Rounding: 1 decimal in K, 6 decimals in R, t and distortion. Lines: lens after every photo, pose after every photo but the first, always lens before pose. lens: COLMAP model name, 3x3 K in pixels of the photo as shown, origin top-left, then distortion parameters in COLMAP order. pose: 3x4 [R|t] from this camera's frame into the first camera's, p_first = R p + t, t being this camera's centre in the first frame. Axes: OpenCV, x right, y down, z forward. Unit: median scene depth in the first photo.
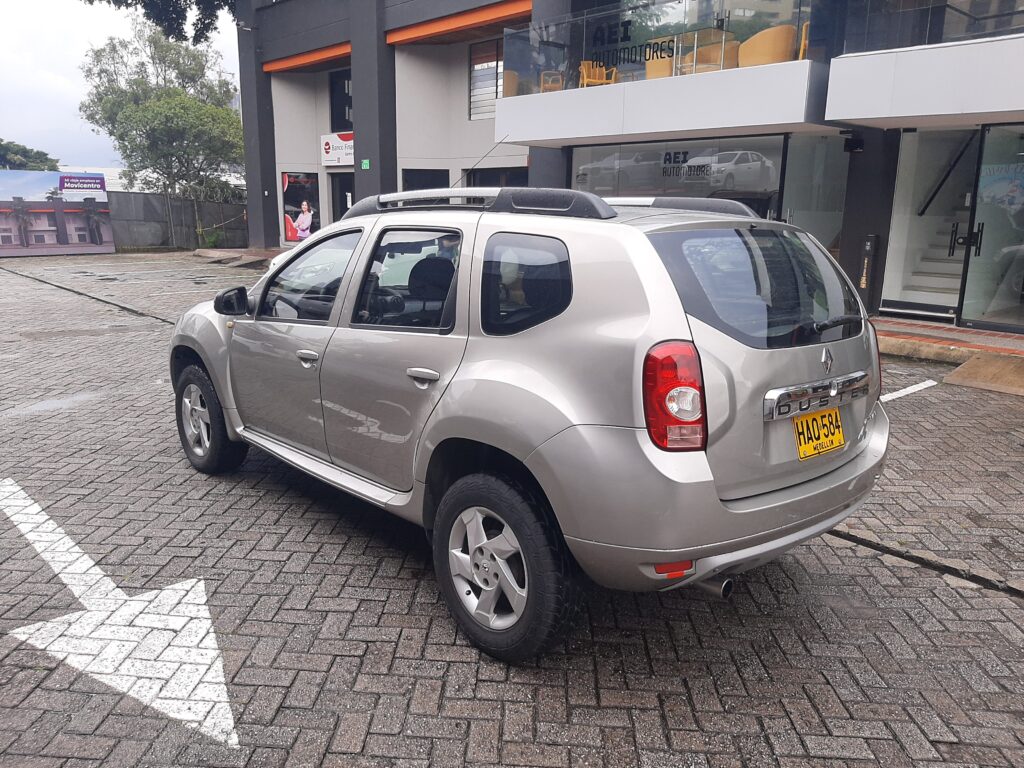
lens RADIAL K [[813.1, 0, 514.0], [0, 813.1, 383.1], [0, 0, 1]] dist [-0.024457, -0.014300]
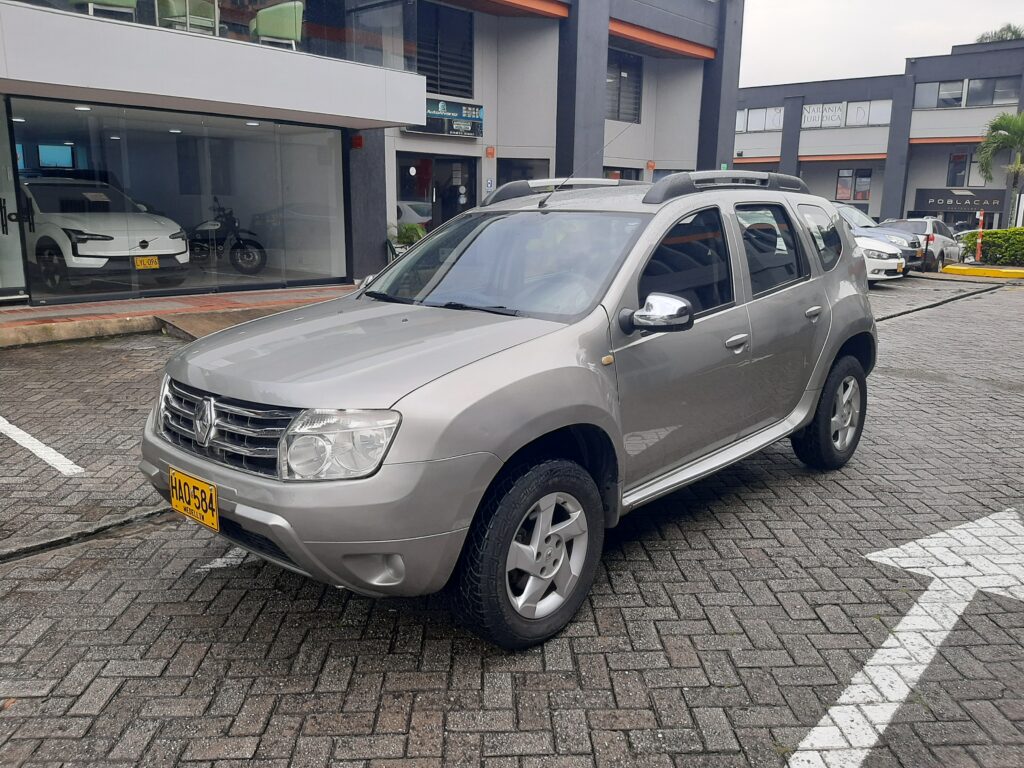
lens RADIAL K [[813.1, 0, 509.9], [0, 813.1, 388.4], [0, 0, 1]] dist [-0.024457, -0.014300]
pose [[-0.090243, -0.239650, 0.966656, -1.178909], [0.200357, 0.946403, 0.253333, -0.279615], [-0.975558, 0.216537, -0.037391, 1.318333]]
